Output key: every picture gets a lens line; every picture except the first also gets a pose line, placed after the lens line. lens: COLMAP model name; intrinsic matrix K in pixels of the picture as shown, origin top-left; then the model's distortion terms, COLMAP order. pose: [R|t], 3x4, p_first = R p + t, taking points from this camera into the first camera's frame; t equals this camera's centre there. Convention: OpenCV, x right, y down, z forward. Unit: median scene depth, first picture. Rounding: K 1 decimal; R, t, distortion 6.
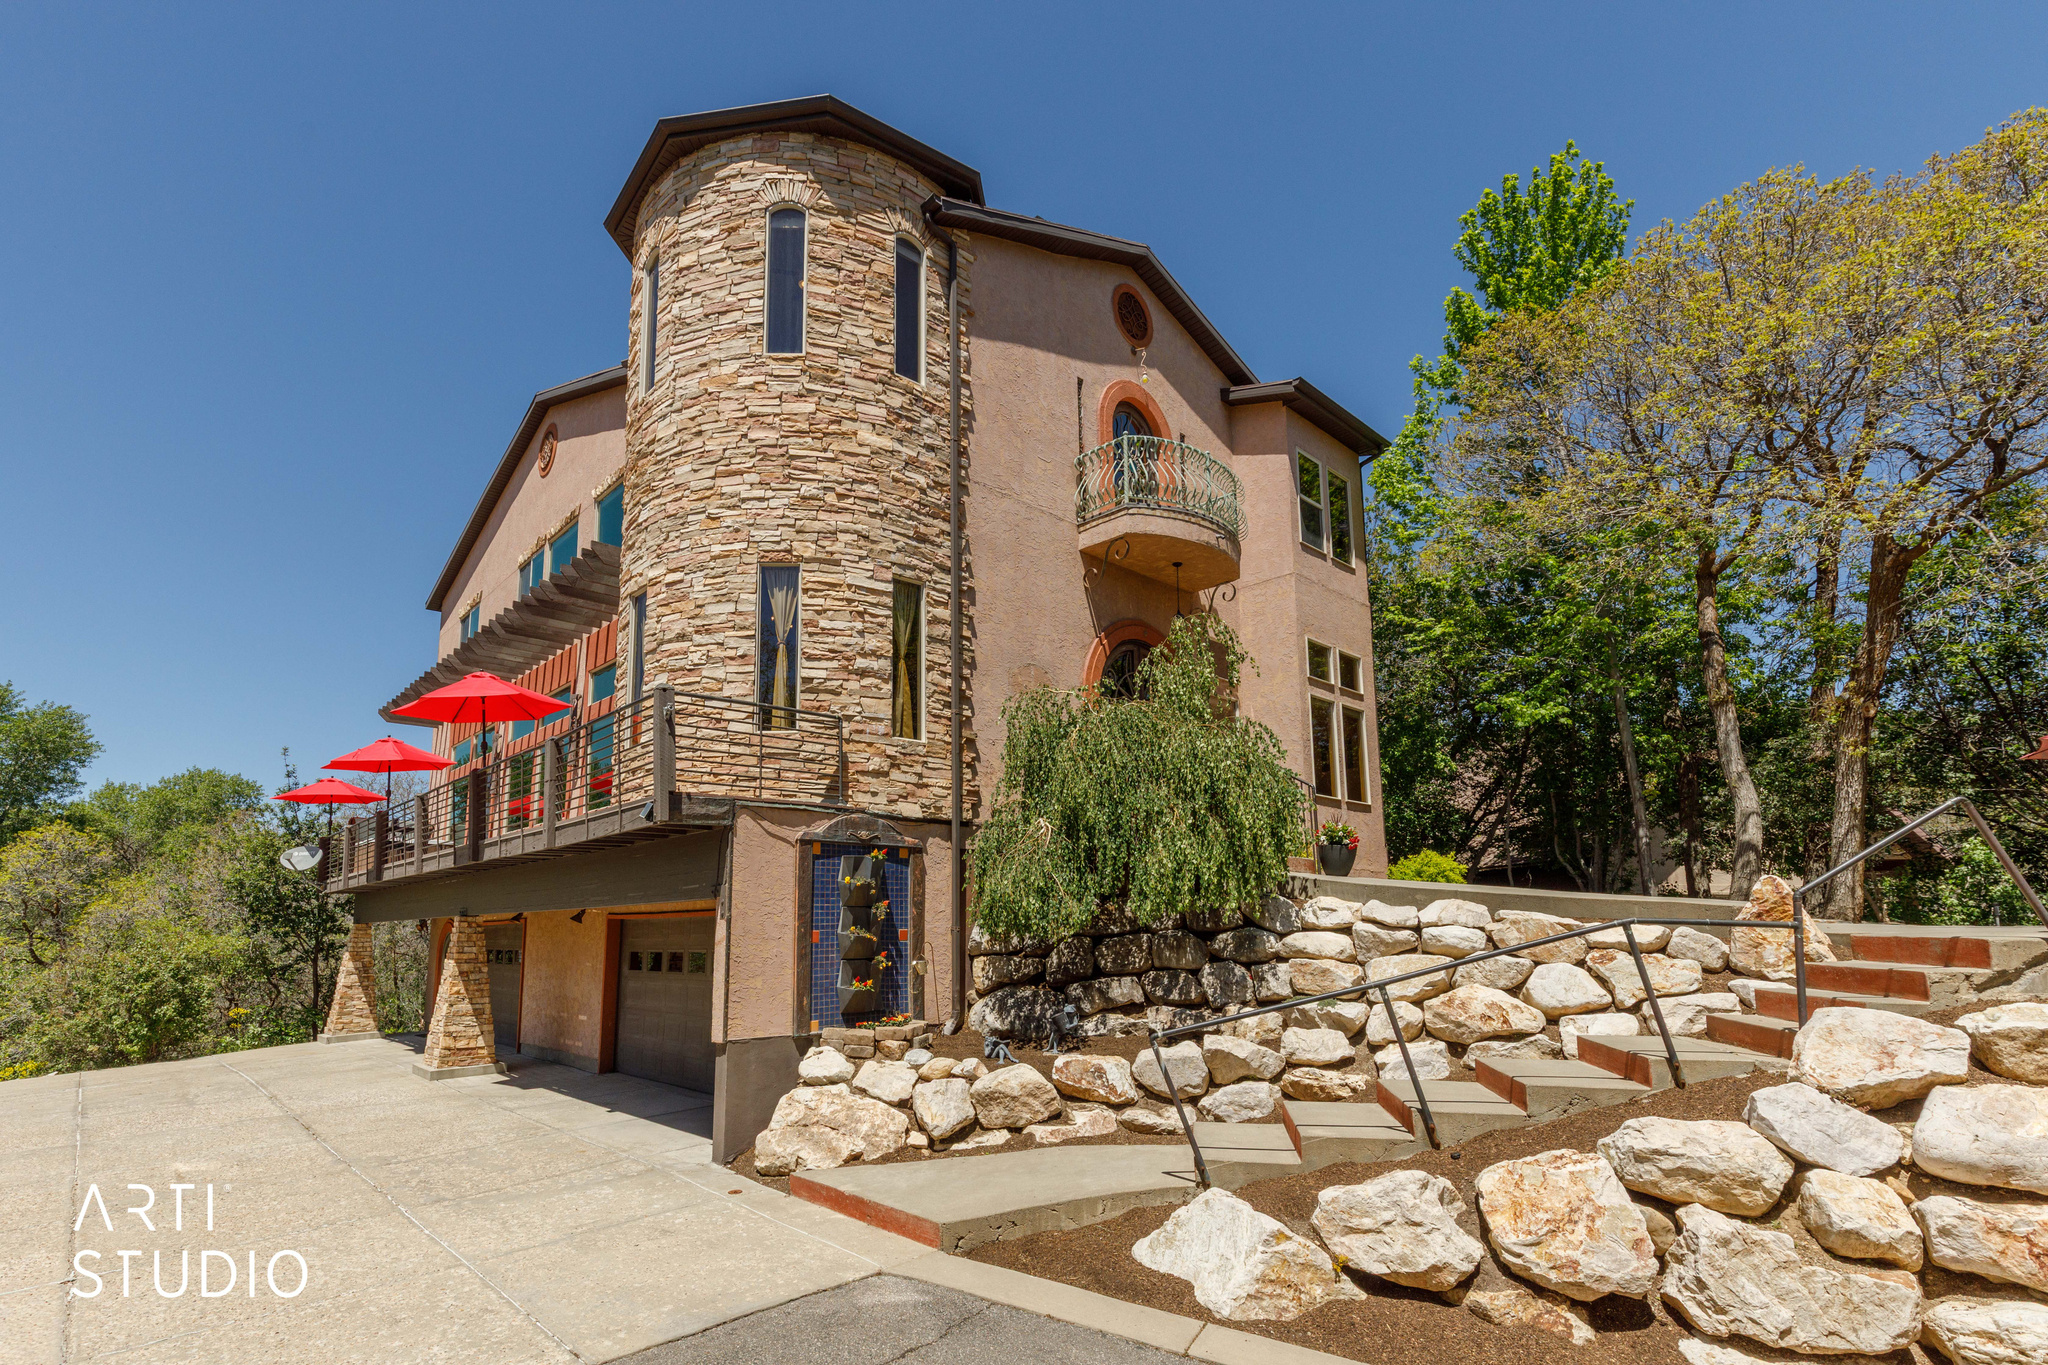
lens RADIAL K [[932.6, 0, 1024.0], [0, 932.6, 682.5], [0, 0, 1]] dist [0.003468, -0.000135]
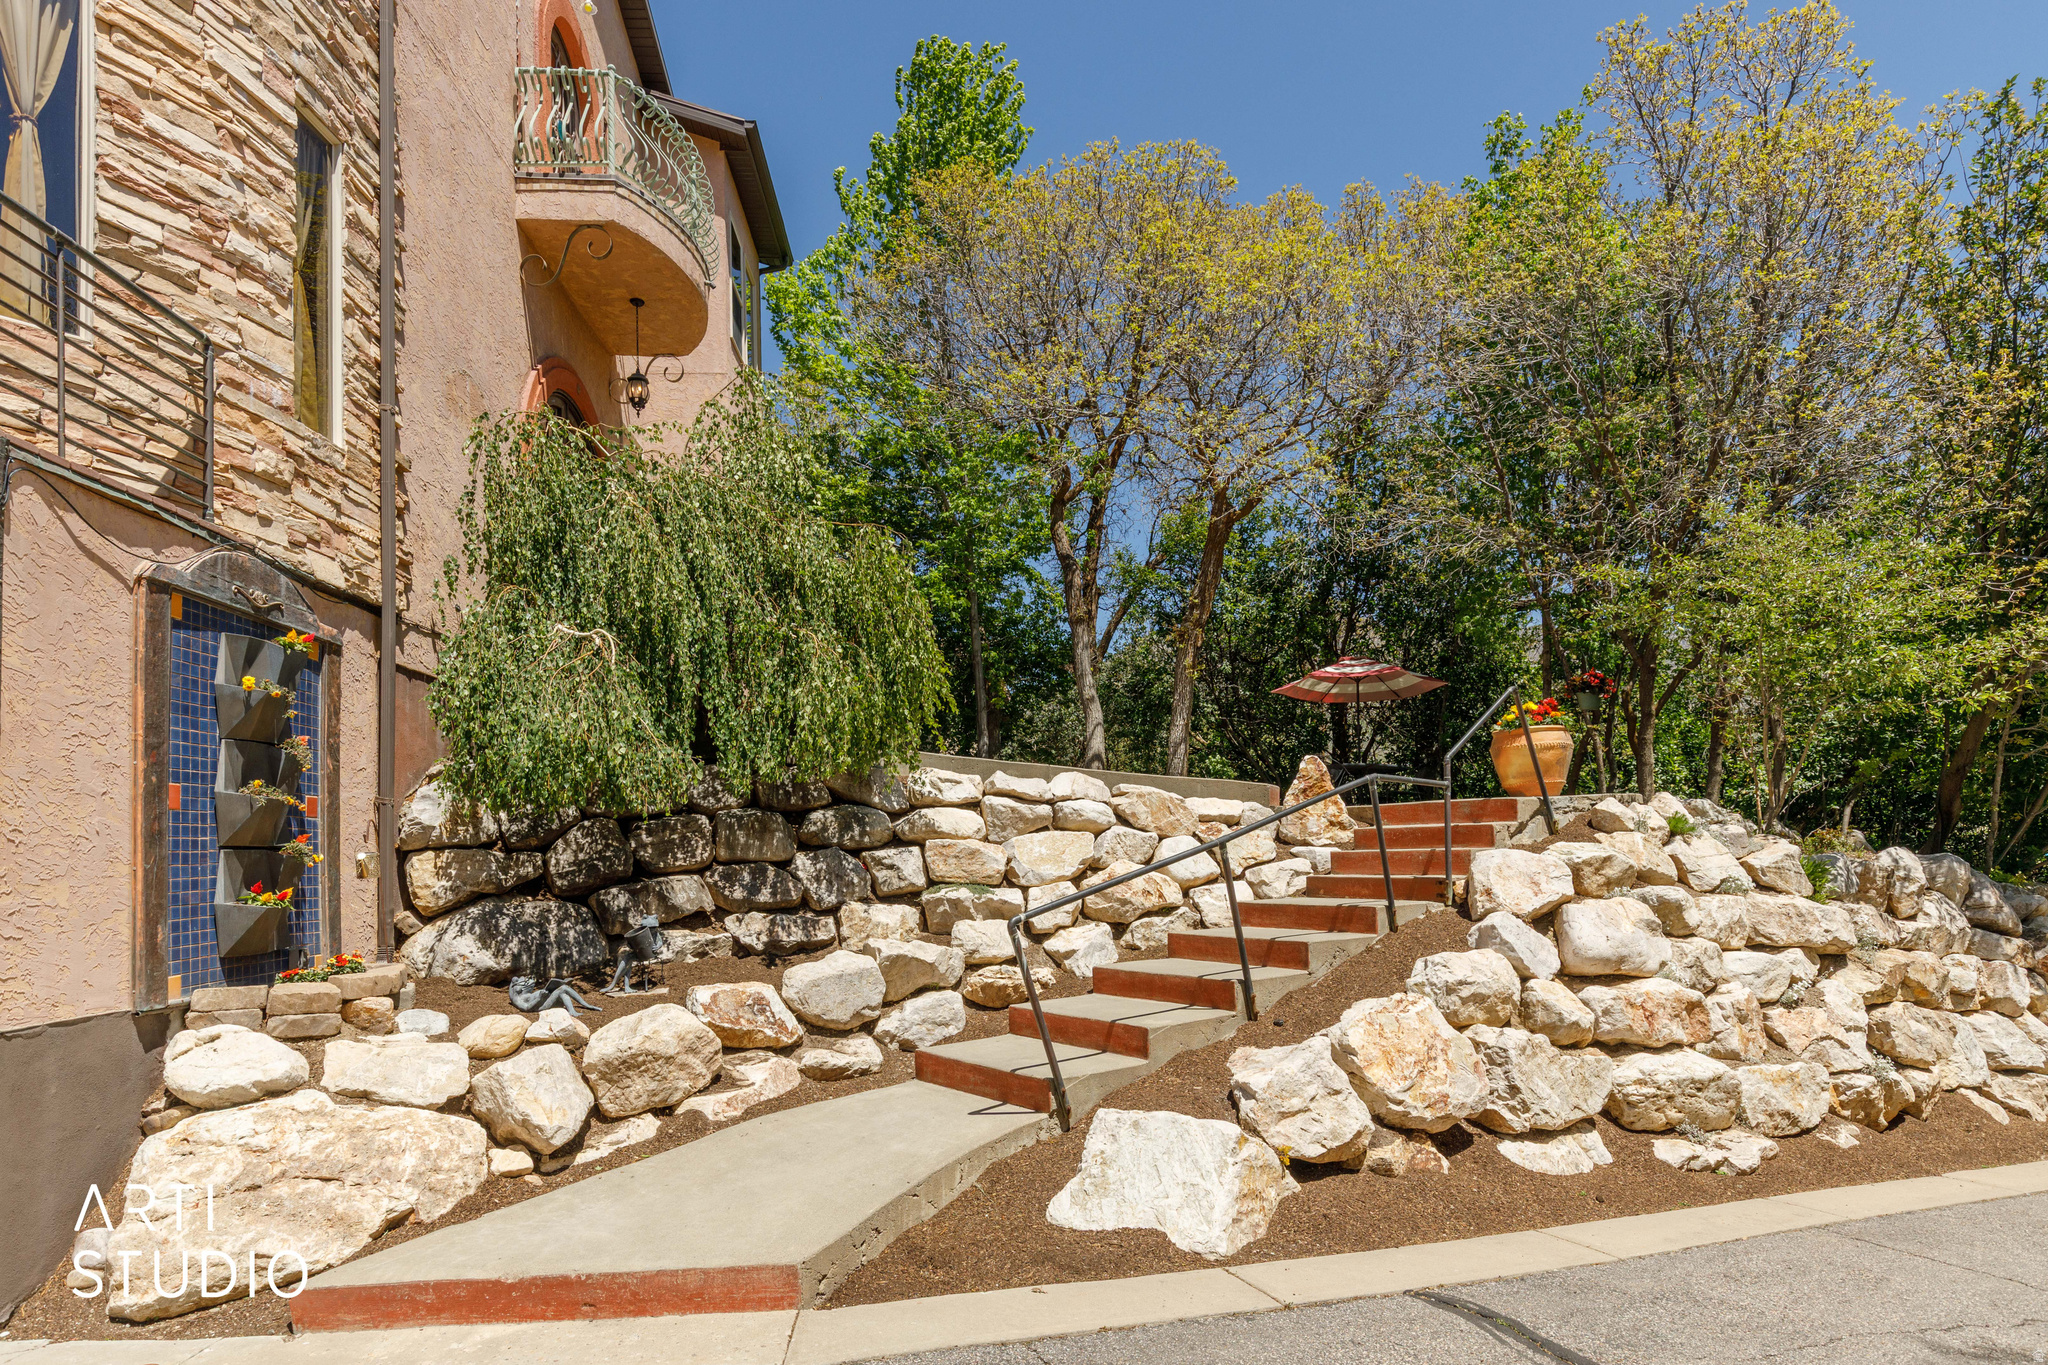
lens RADIAL K [[1099.8, 0, 1012.9], [0, 1099.8, 699.8], [0, 0, 1]] dist [0.002279, -0.000746]
pose [[0.662057, 0.090536, 0.743965, -0.319394], [-0.164097, 0.986101, 0.026028, 0.132080], [-0.731268, -0.139314, 0.667711, 0.321660]]
